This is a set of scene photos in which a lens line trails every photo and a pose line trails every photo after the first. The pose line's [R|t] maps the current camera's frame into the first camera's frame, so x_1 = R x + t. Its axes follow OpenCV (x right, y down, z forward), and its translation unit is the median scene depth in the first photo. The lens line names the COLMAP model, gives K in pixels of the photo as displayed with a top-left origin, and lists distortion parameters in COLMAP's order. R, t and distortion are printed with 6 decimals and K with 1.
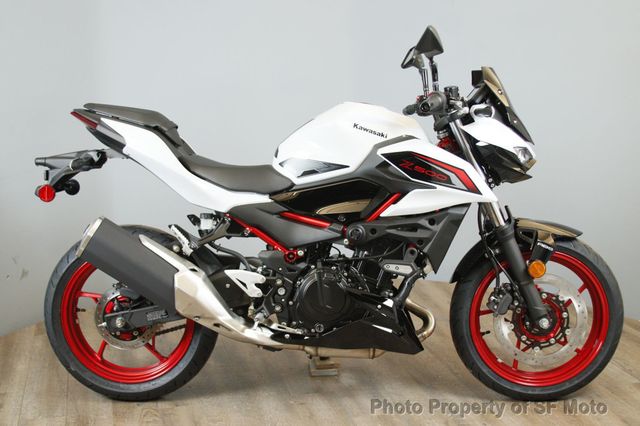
lens RADIAL K [[888.7, 0, 320.2], [0, 888.7, 213.2], [0, 0, 1]] dist [-0.051532, 0.000000]
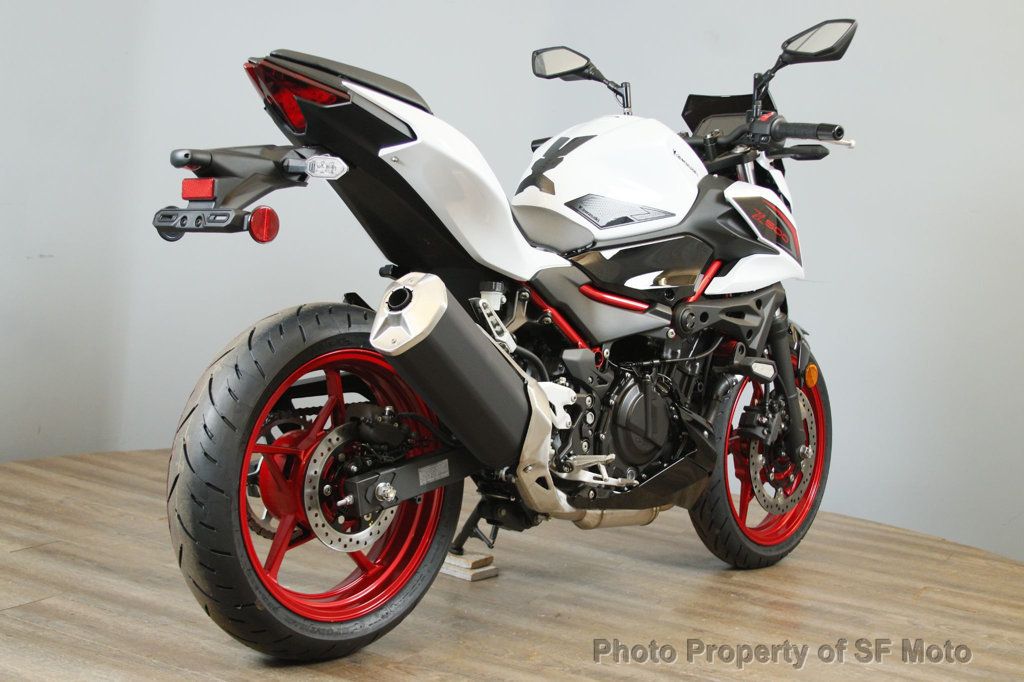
lens RADIAL K [[1422.0, 0, 512.2], [0, 1422.0, 340.1], [0, 0, 1]] dist [-0.051532, 0.000000]
pose [[0.641495, 0.009723, 0.767065, -0.807969], [0.030585, 0.998800, -0.038239, 0.071191], [-0.766517, 0.047991, 0.640428, 0.430589]]
